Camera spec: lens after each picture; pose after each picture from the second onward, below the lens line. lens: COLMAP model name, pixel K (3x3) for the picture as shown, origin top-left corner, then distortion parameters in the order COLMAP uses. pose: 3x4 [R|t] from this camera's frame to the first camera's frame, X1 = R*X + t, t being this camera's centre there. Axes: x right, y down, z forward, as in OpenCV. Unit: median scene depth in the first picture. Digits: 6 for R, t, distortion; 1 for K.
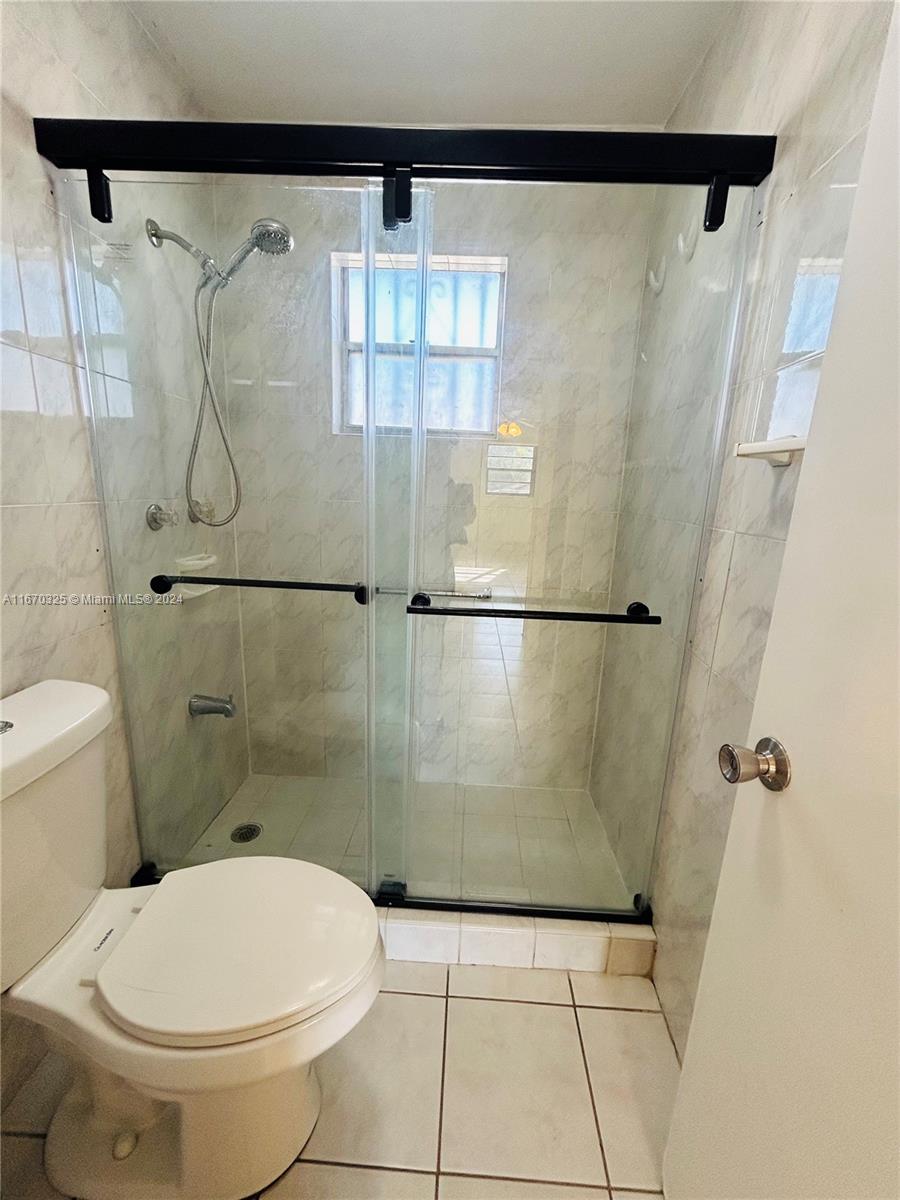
lens RADIAL K [[484.3, 0, 451.8], [0, 484.3, 598.1], [0, 0, 1]] dist [-0.004486, -0.000130]
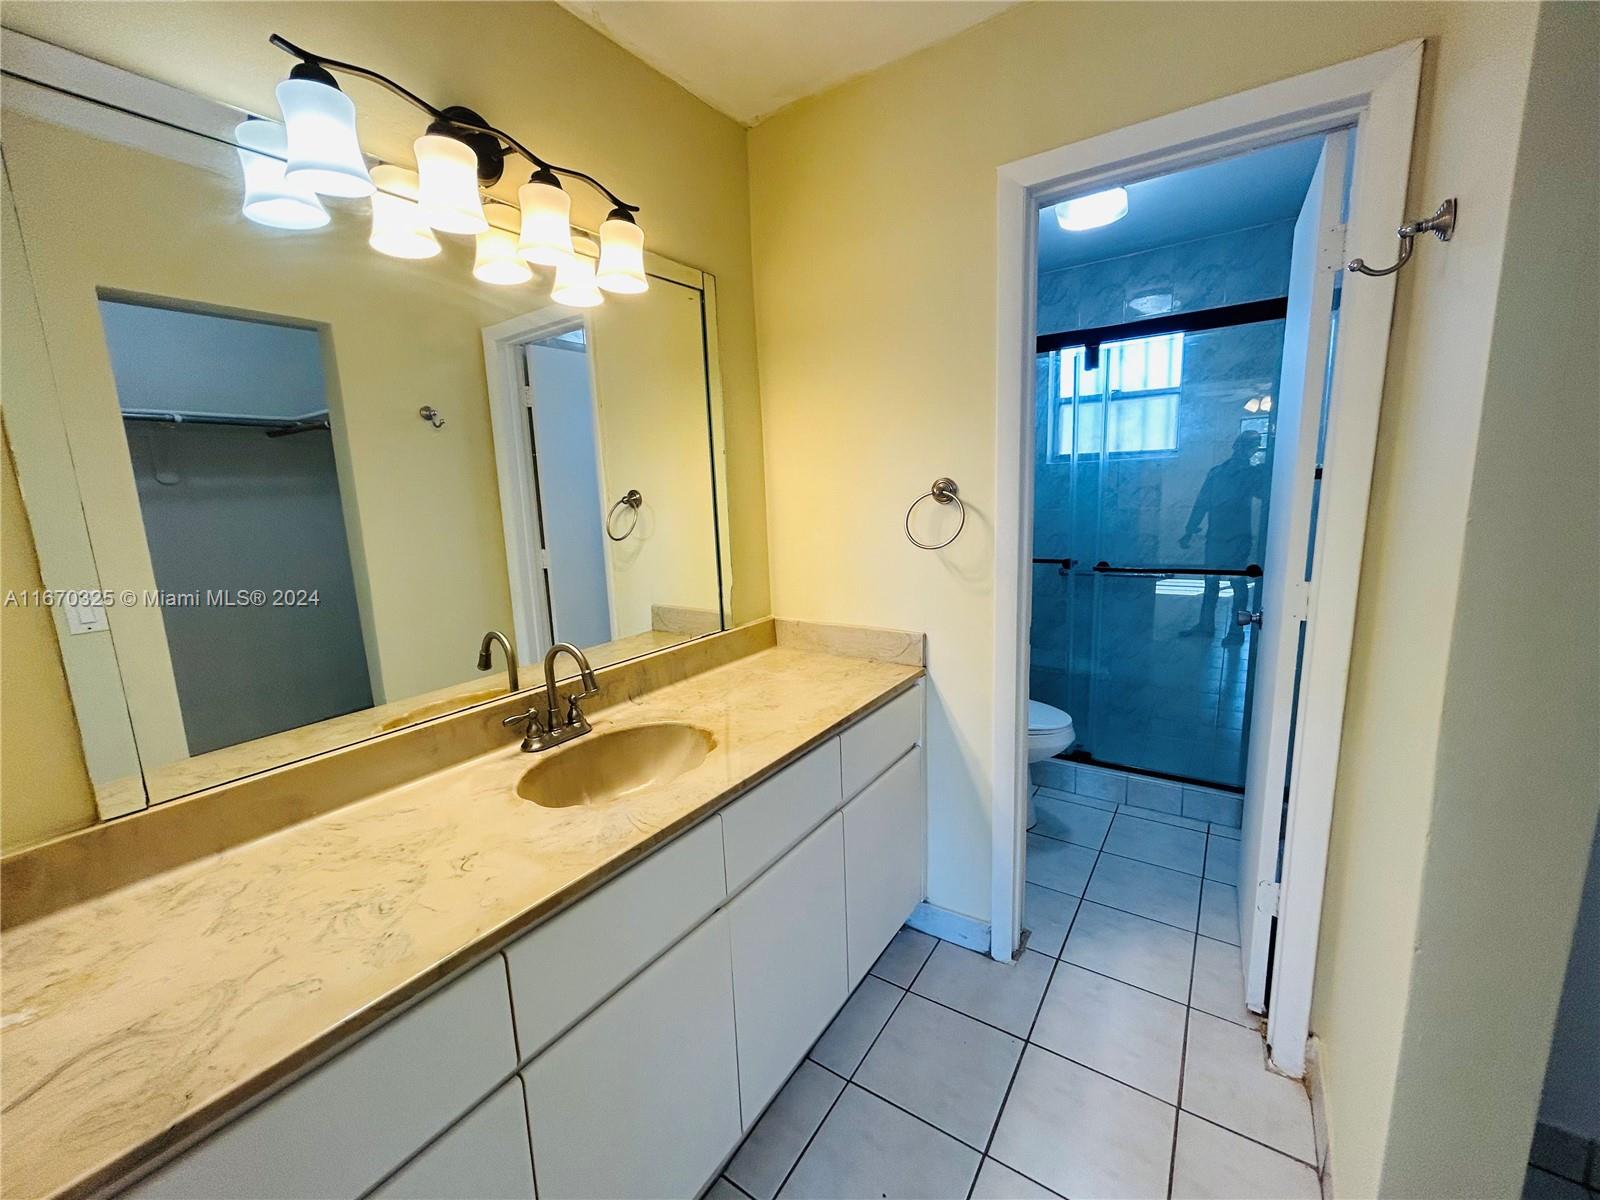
lens RADIAL K [[645.7, 0, 806.0], [0, 645.7, 598.4], [0, 0, 1]] dist [-0.004486, -0.000130]
pose [[0.849043, 0.015369, -0.528100, 0.156186], [-0.046527, 0.997868, -0.045763, 0.166323], [0.526271, 0.063426, 0.847948, -0.928304]]
